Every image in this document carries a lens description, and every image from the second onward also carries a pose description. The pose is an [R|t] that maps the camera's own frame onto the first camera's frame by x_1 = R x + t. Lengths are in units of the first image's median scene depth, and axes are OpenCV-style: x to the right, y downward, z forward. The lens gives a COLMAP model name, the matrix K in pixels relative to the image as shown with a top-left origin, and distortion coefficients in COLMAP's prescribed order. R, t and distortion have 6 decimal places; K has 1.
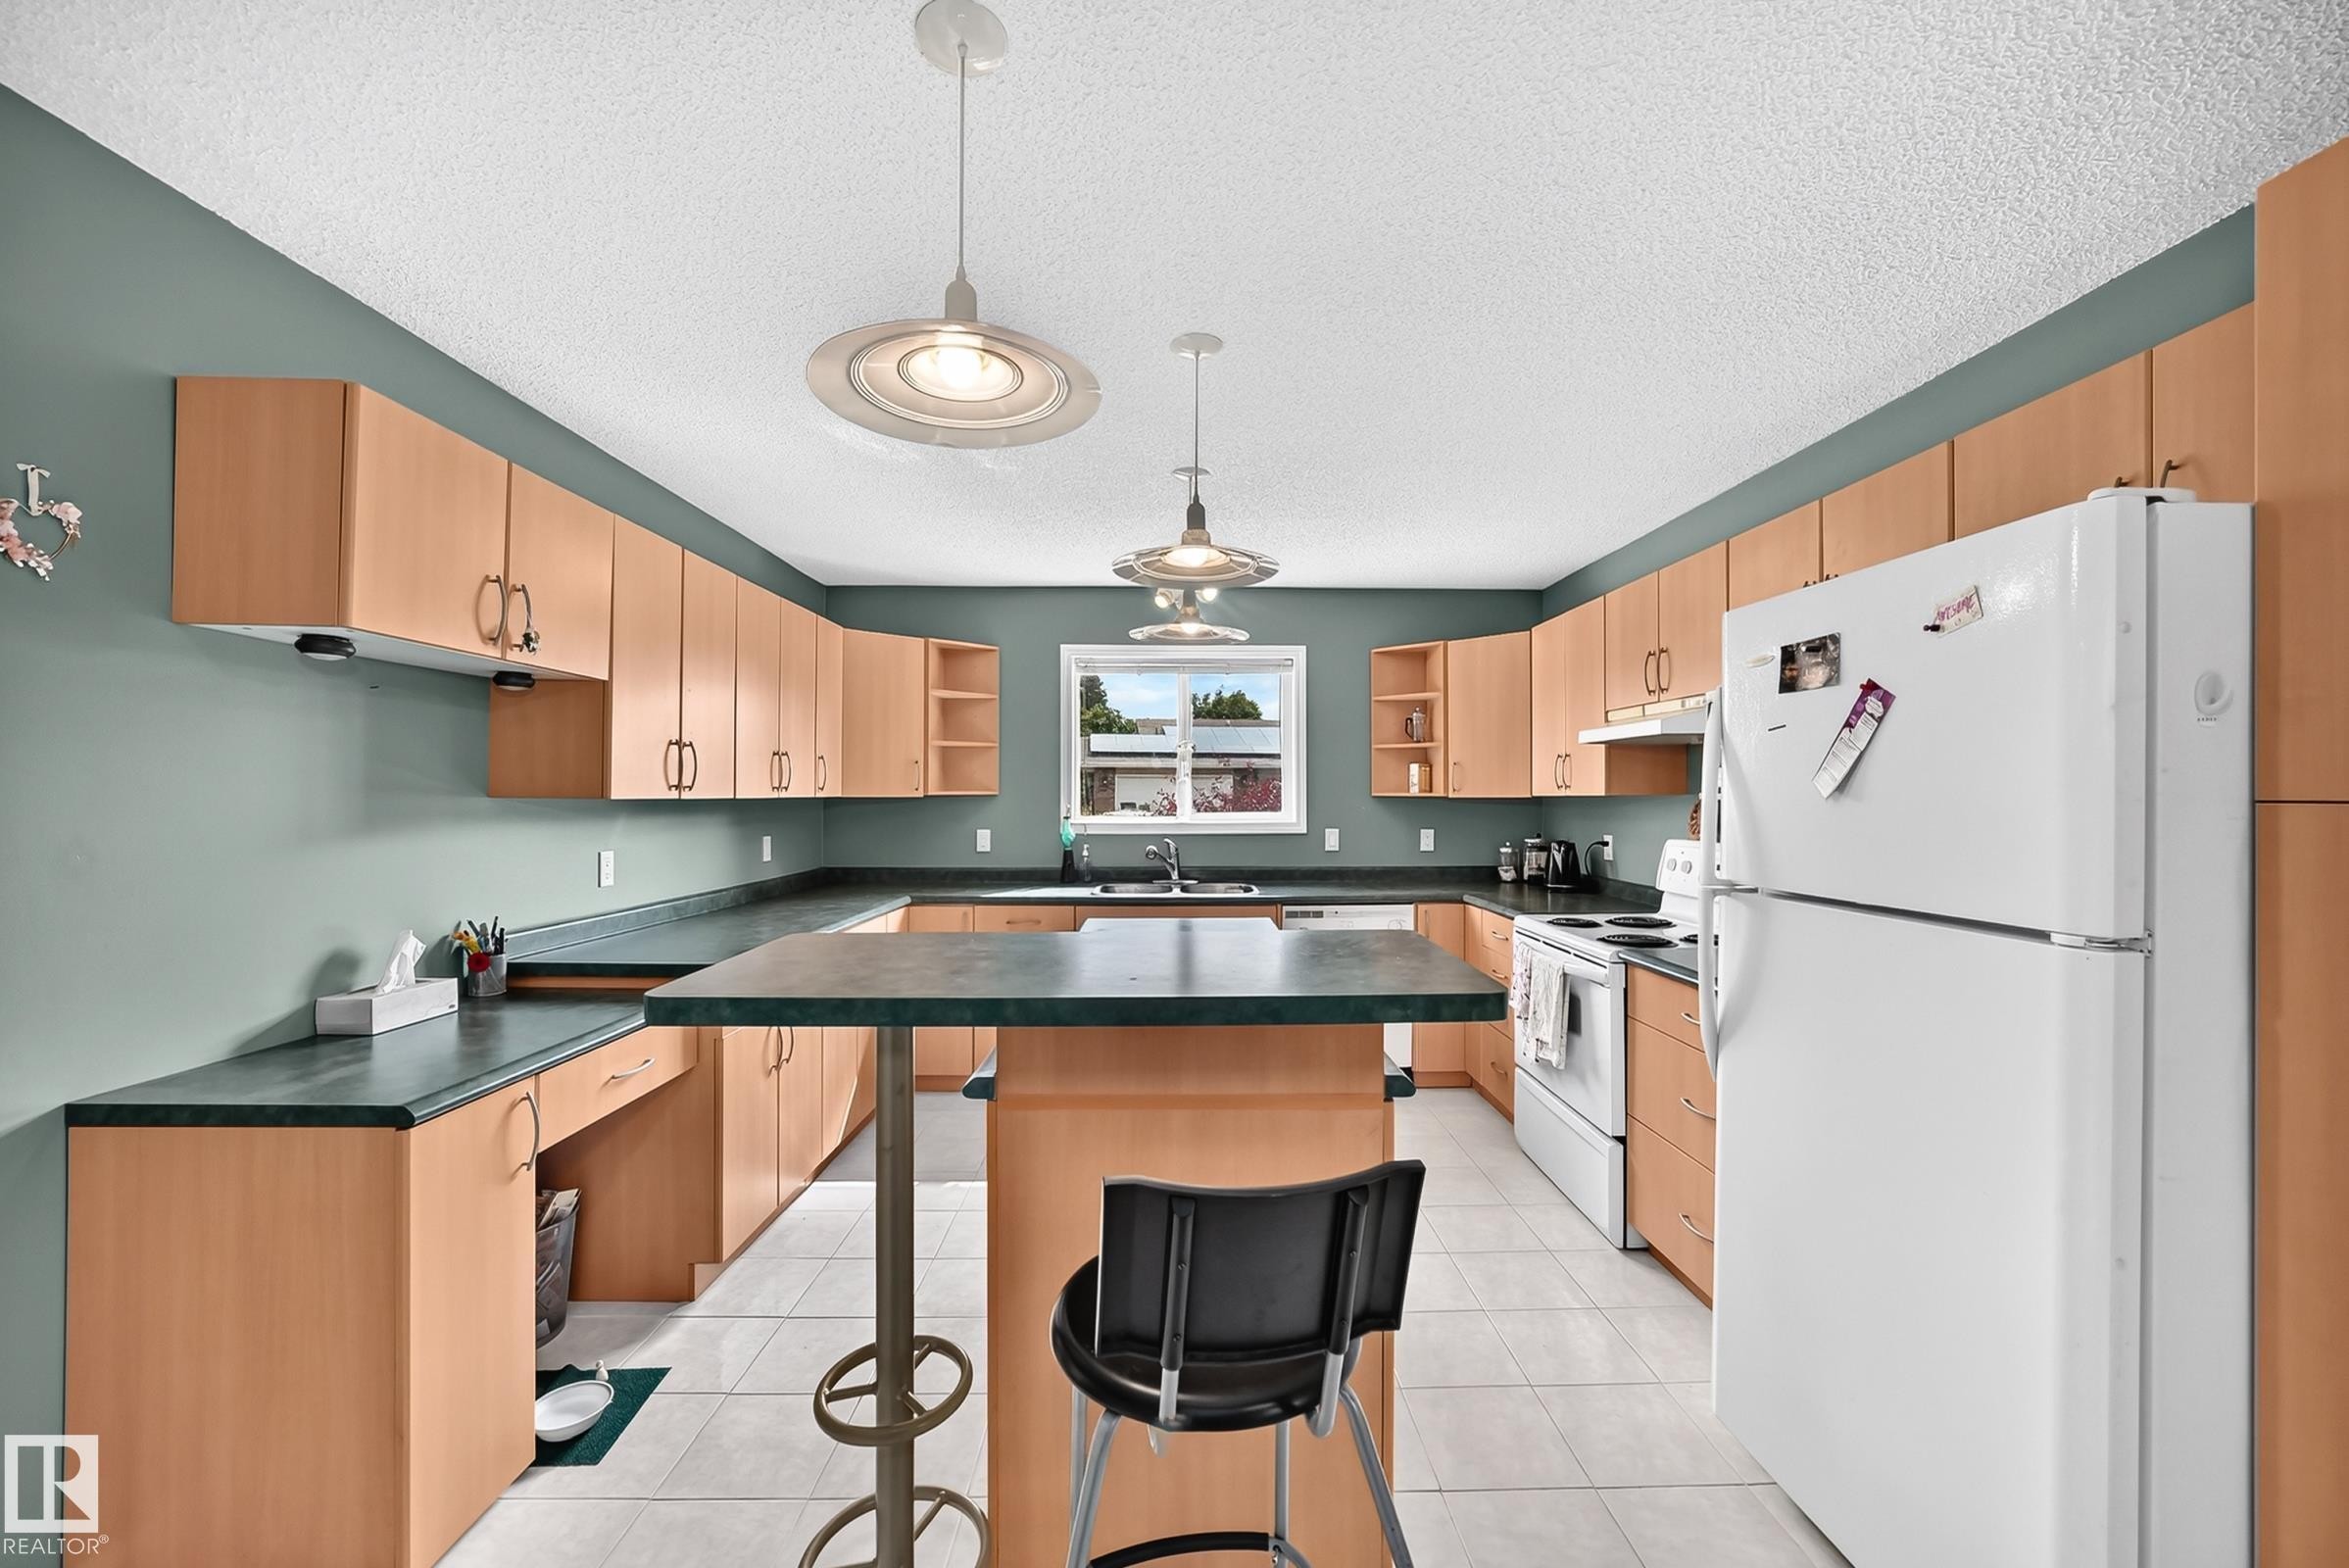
lens RADIAL K [[901.1, 0, 1174.5], [0, 901.1, 784.0], [0, 0, 1]] dist [-0.030803, 0.011044]
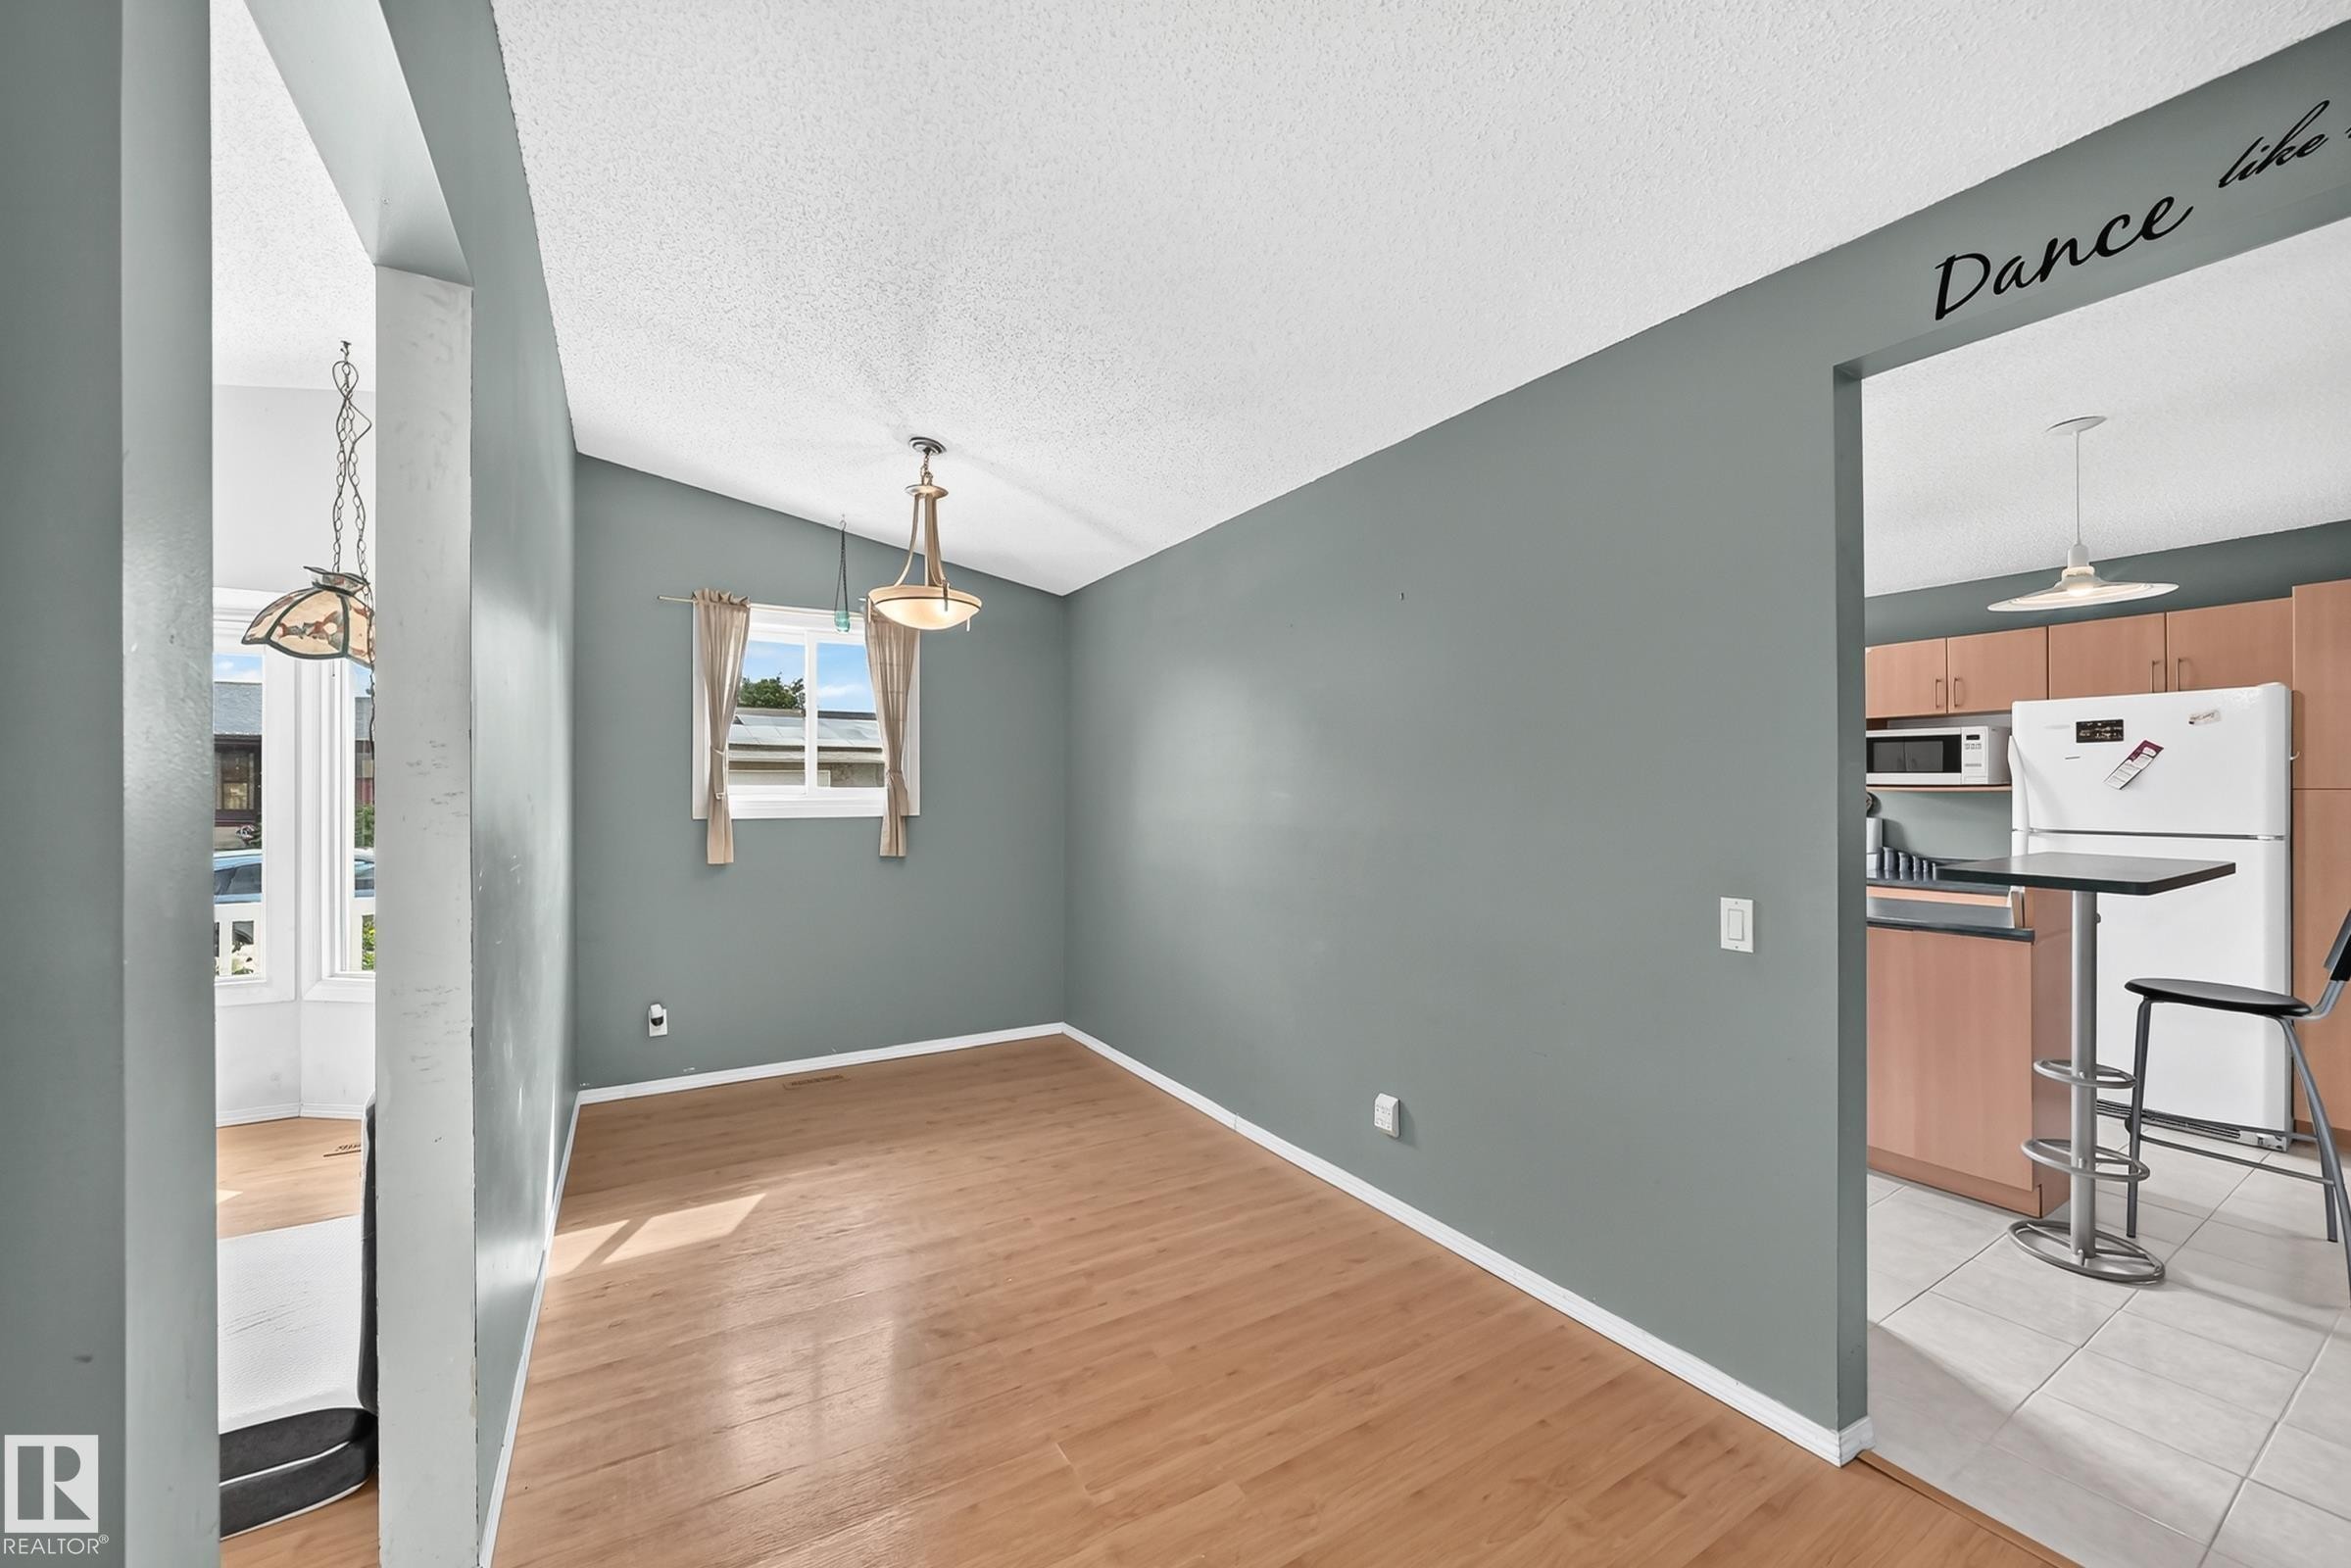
lens RADIAL K [[898.3, 0, 1175.5], [0, 898.3, 784.0], [0, 0, 1]] dist [-0.011412, -0.000020]
pose [[0.864313, -0.003907, 0.502939, -0.970566], [0.000859, 0.999980, 0.006291, -0.005306], [-0.502953, -0.005005, 0.864299, 0.082778]]
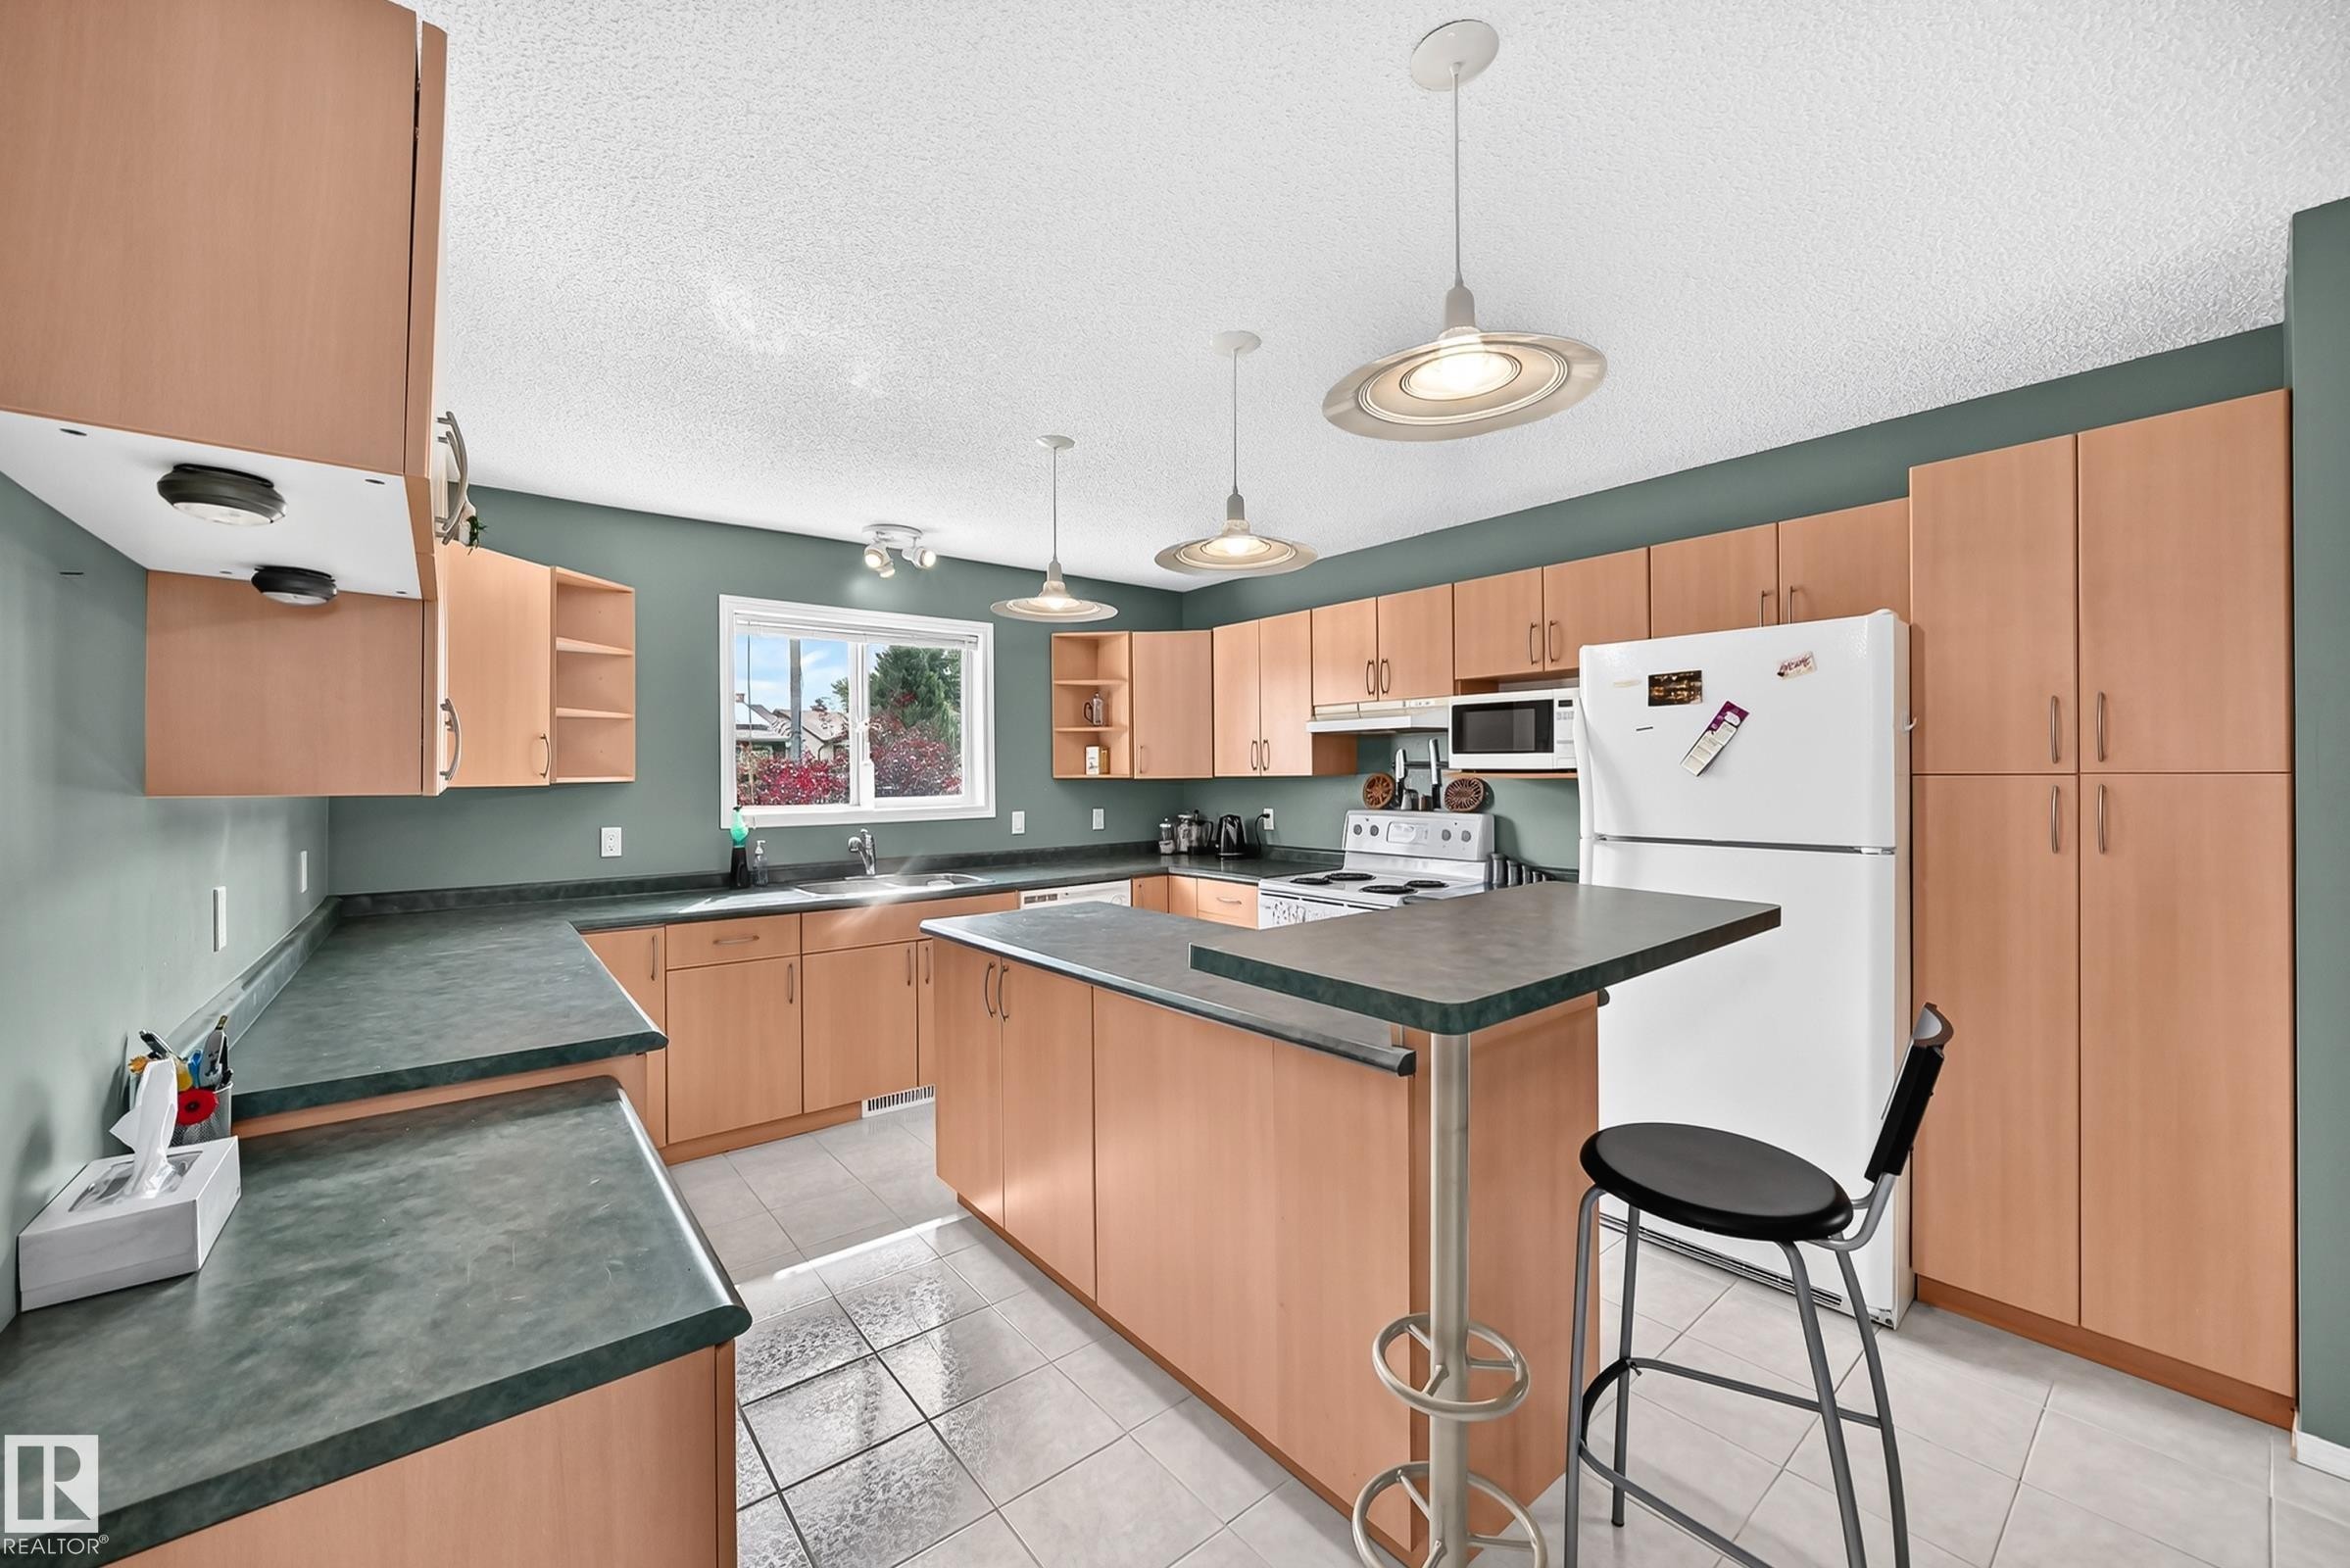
lens RADIAL K [[923.0, 0, 1175.9], [0, 923.0, 770.8], [0, 0, 1]] dist [-0.029627, 0.007867]
pose [[0.781888, -0.005618, 0.623394, -0.365493], [0.001734, 0.999975, 0.006837, -0.001751], [-0.623417, -0.004265, 0.781878, 0.115312]]
